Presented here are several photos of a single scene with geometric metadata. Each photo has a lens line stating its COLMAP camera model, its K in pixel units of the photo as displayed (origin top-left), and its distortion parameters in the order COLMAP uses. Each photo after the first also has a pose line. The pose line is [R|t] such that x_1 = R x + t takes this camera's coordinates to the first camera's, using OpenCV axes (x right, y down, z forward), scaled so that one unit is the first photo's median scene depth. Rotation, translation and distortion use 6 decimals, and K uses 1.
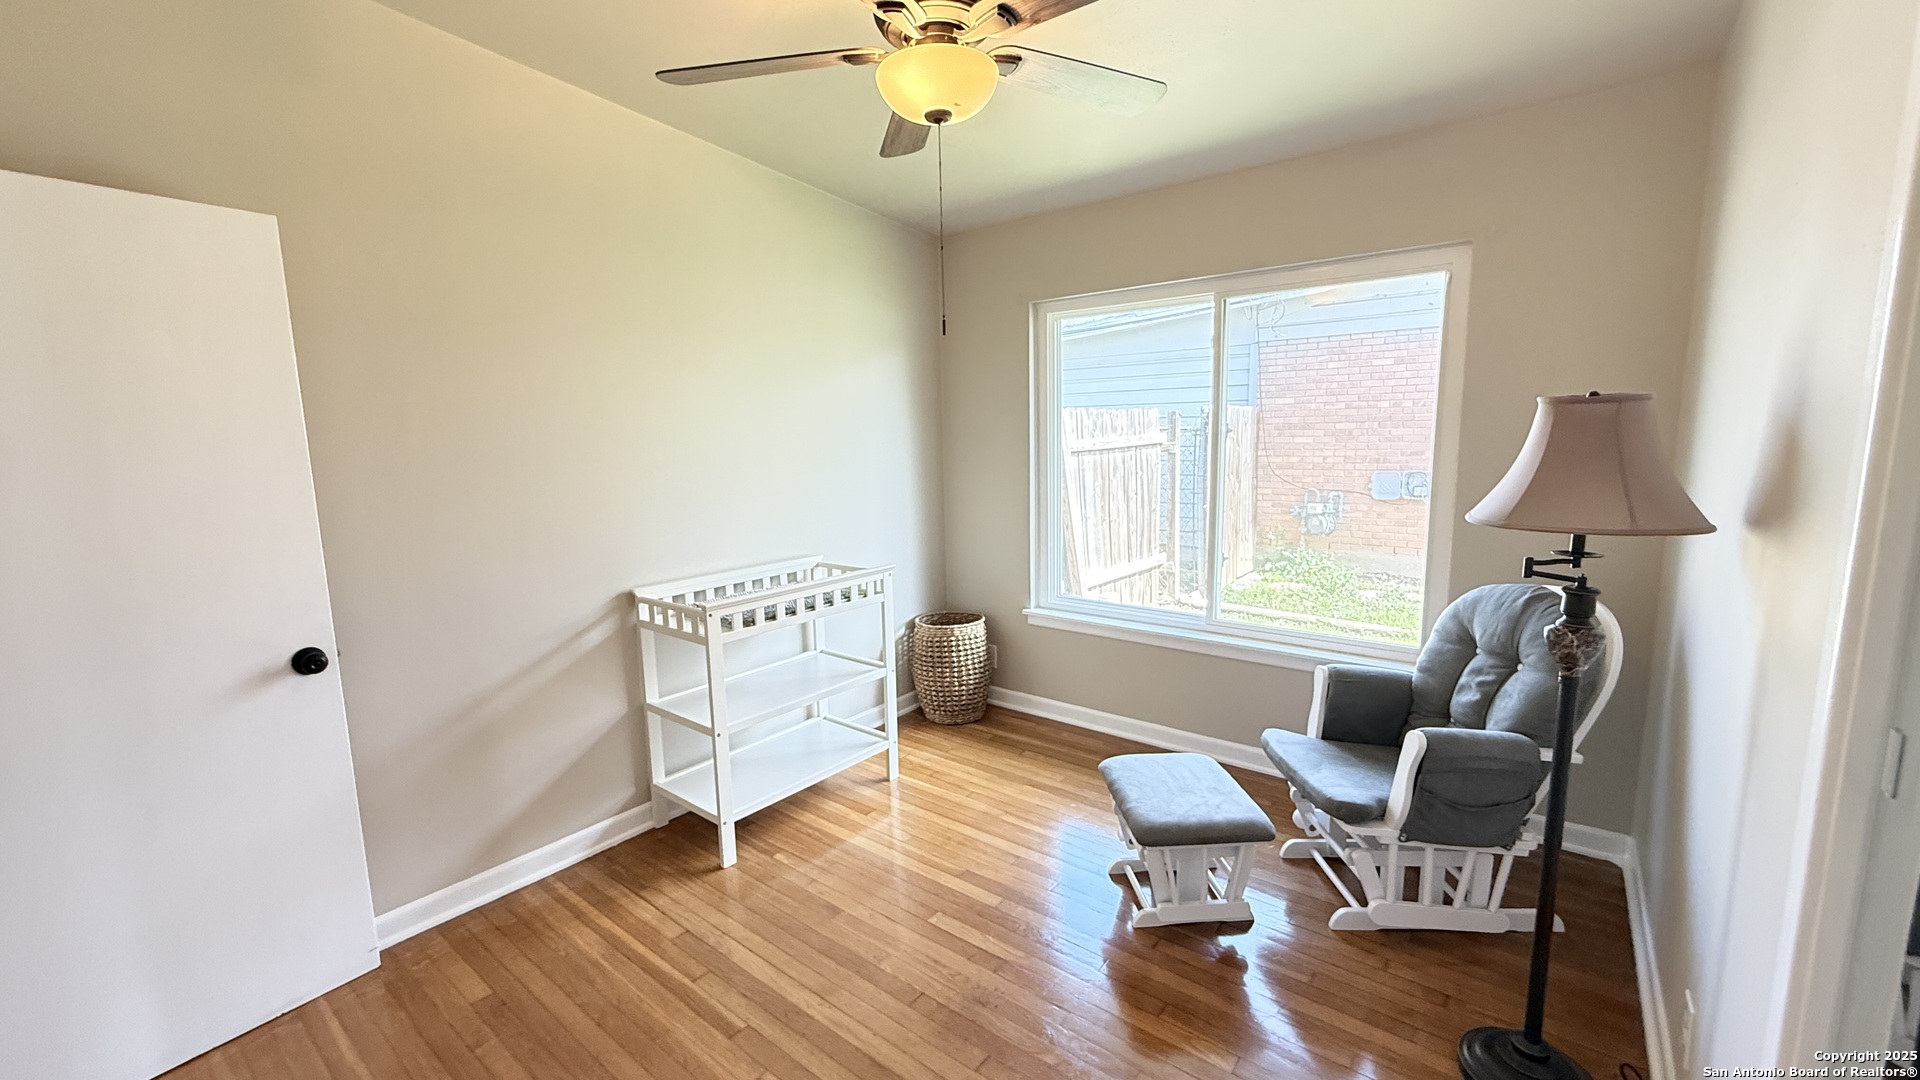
lens RADIAL K [[764.7, 0, 955.7], [0, 764.7, 538.3], [0, 0, 1]] dist [0.001283, -0.000232]
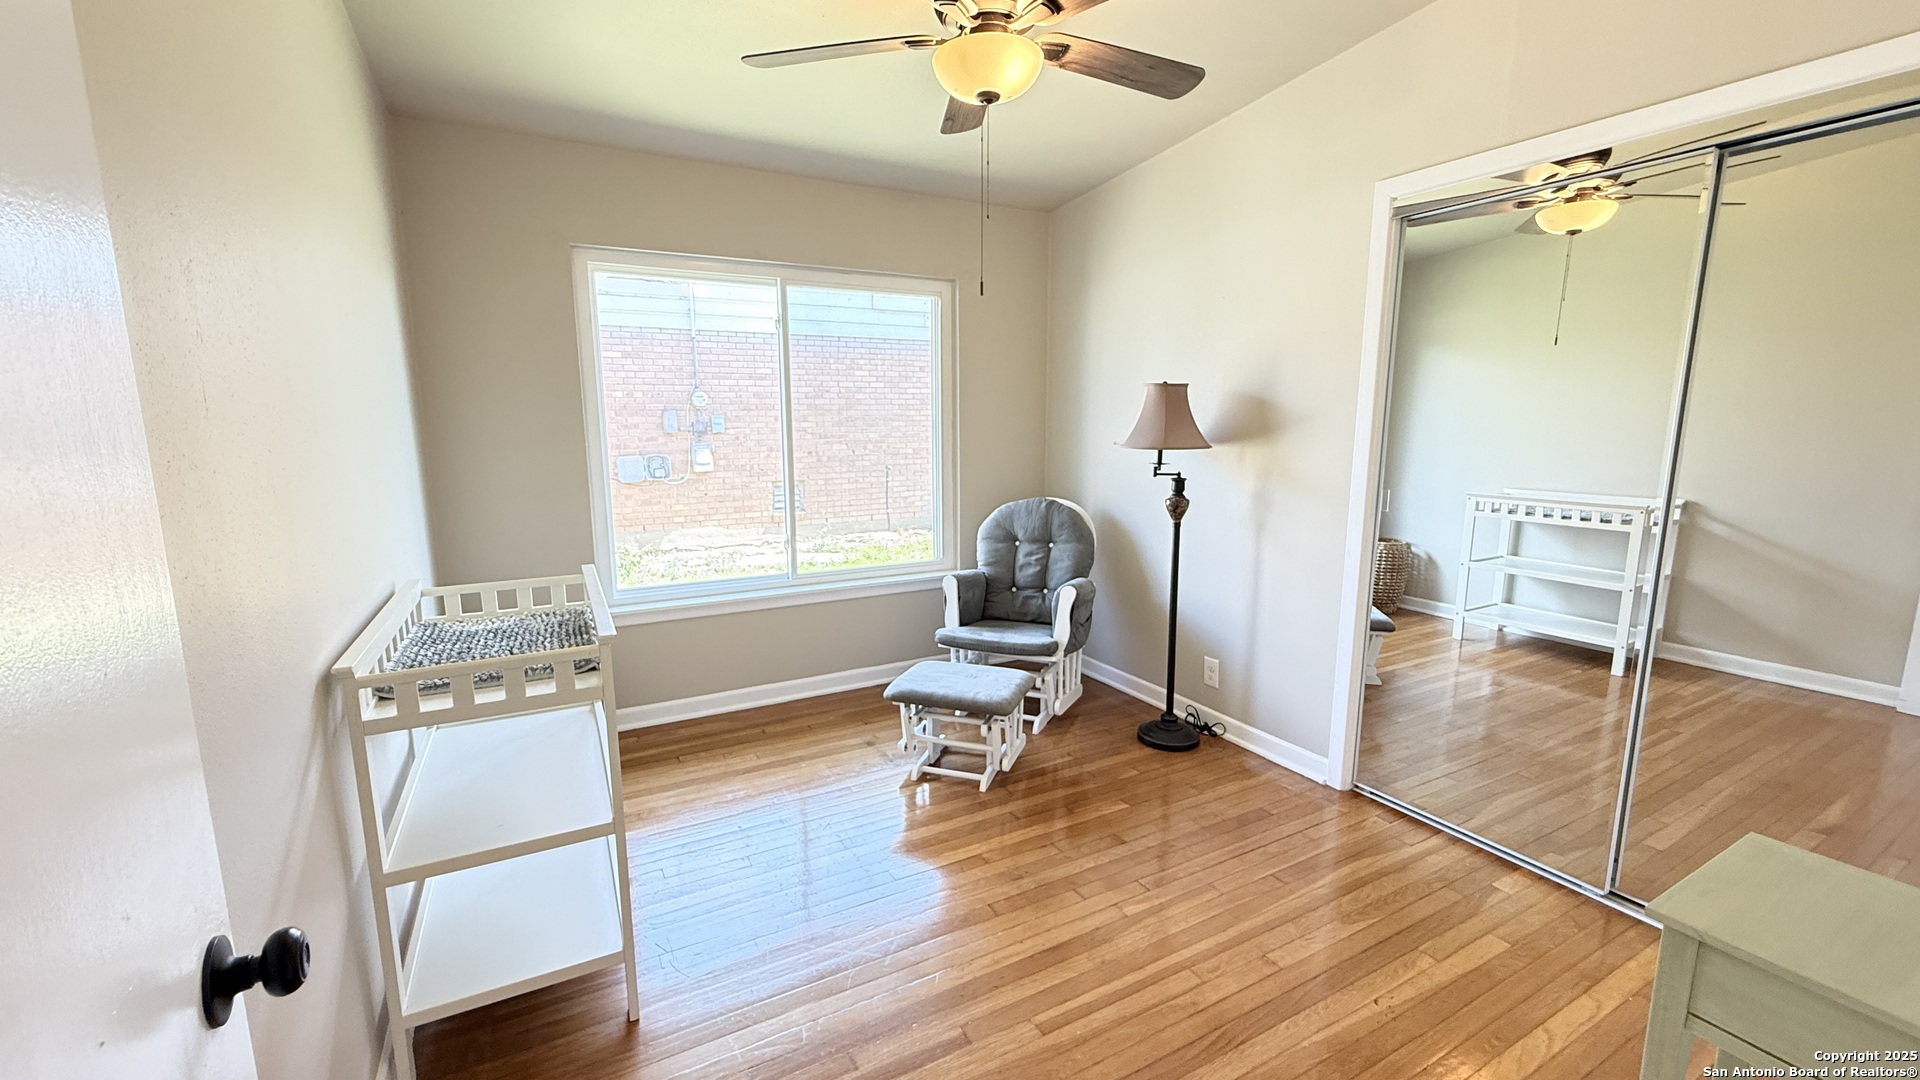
lens RADIAL K [[764.7, 0, 957.8], [0, 764.7, 536.5], [0, 0, 1]] dist [0.001283, -0.000232]
pose [[0.390060, -0.123218, 0.912508, -0.623703], [0.125287, 0.988892, 0.079977, -0.008160], [-0.912226, 0.083130, 0.401164, 0.355841]]
